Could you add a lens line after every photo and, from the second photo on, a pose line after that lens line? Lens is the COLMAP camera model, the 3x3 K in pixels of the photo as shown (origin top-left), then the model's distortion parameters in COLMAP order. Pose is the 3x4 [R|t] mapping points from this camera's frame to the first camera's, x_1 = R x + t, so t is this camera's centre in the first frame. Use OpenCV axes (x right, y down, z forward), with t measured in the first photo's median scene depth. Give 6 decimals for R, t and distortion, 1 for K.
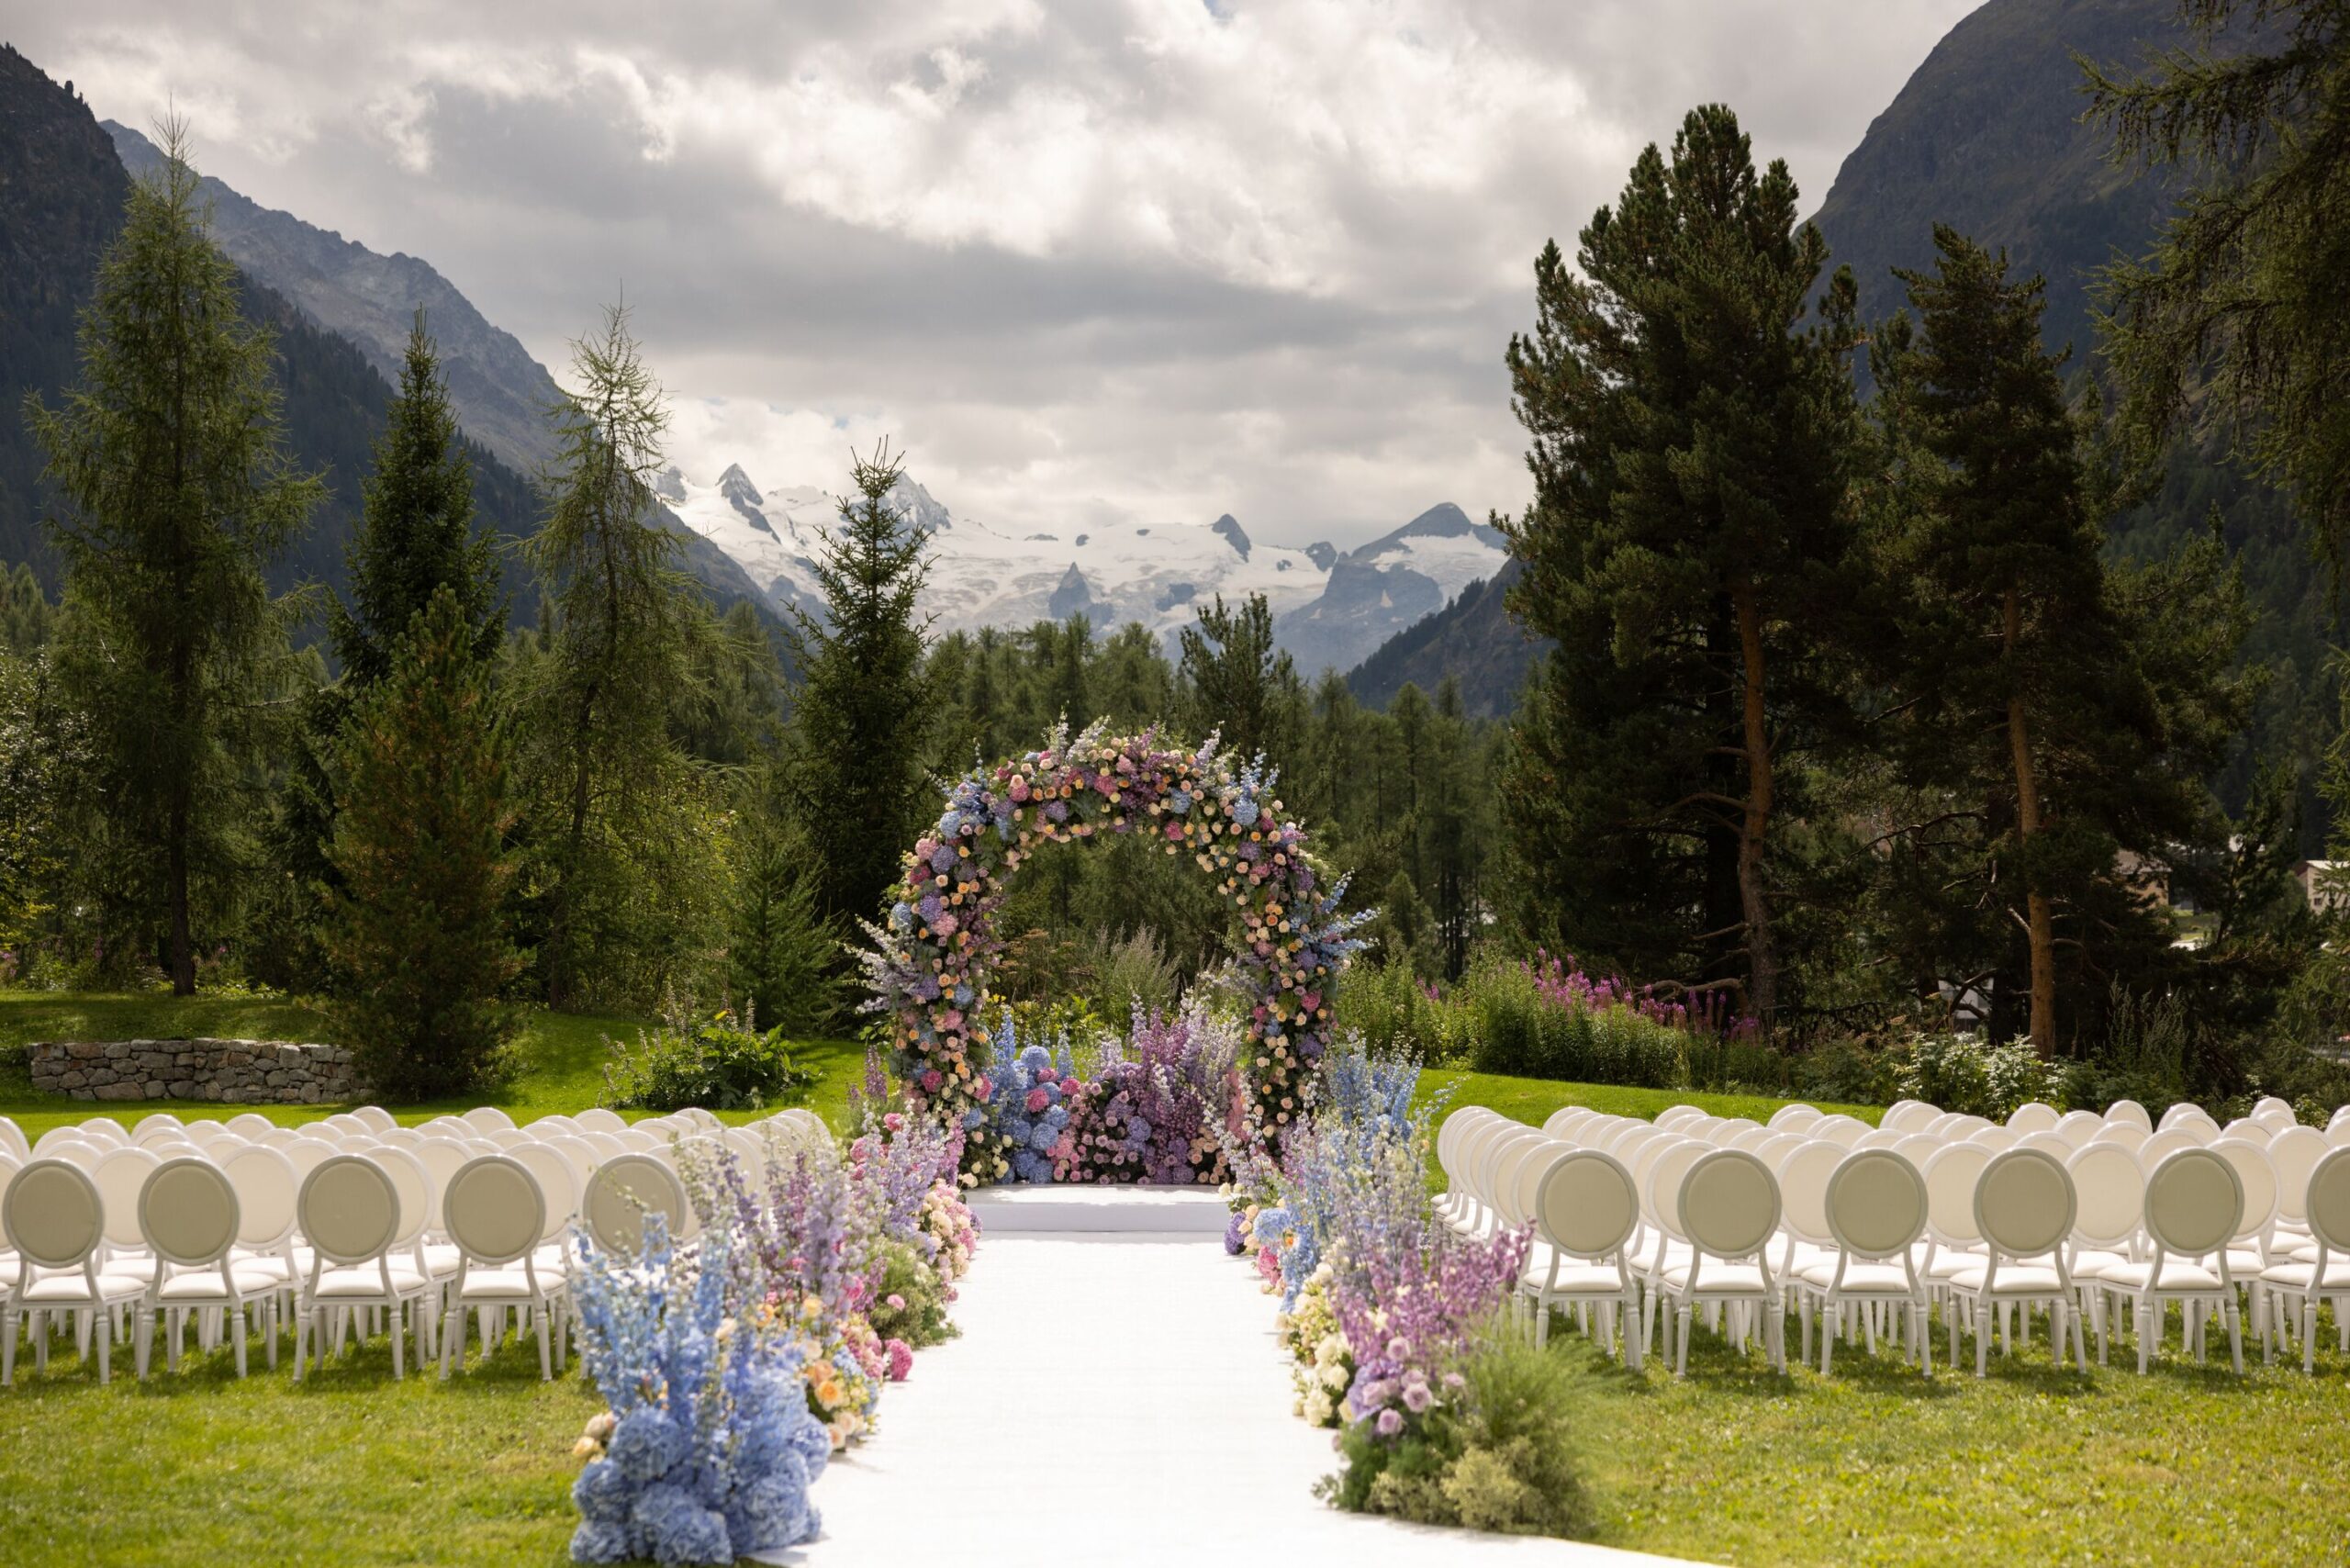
lens RADIAL K [[5445.7, 0, 1175.0], [0, 5445.7, 784.0], [0, 0, 1]] dist [0.048542, 0.399042]
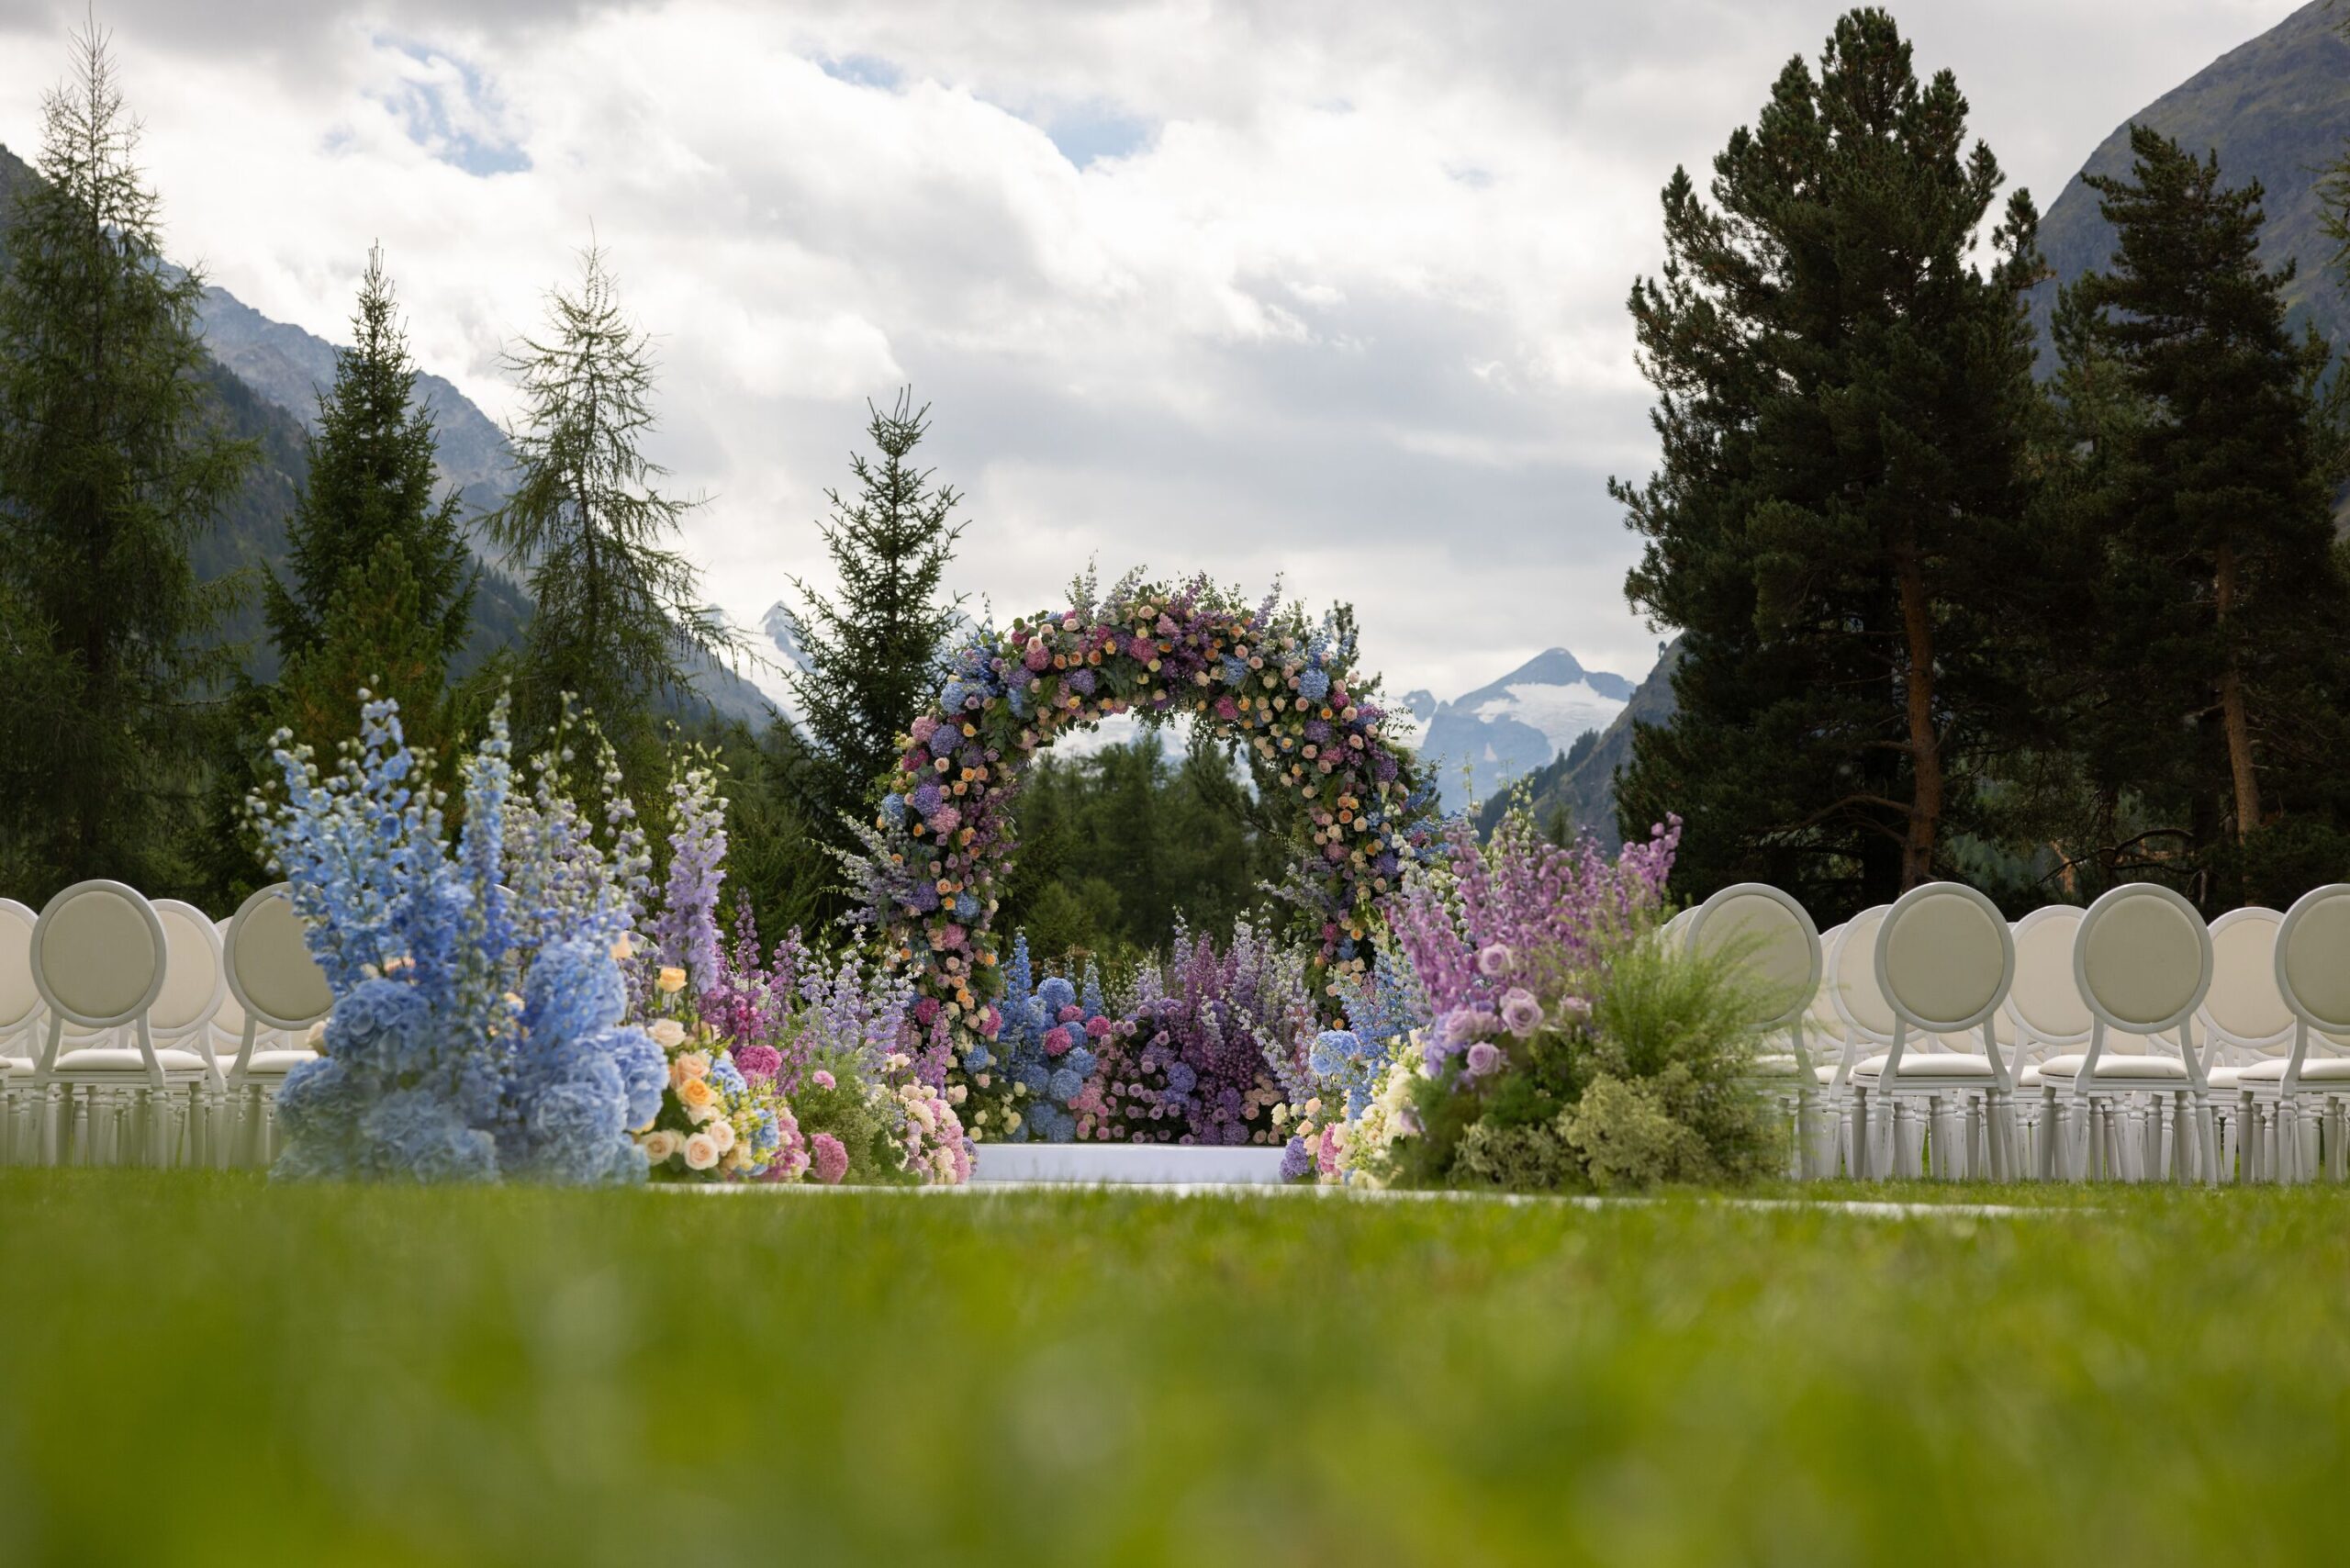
lens RADIAL K [[5445.7, 0, 1175.0], [0, 5445.7, 784.0], [0, 0, 1]] dist [0.048542, 0.399042]
pose [[0.999793, 0.005014, -0.019721, 0.008235], [-0.006428, 0.997364, -0.072273, 0.078633], [0.019307, 0.072385, 0.997190, 0.184503]]
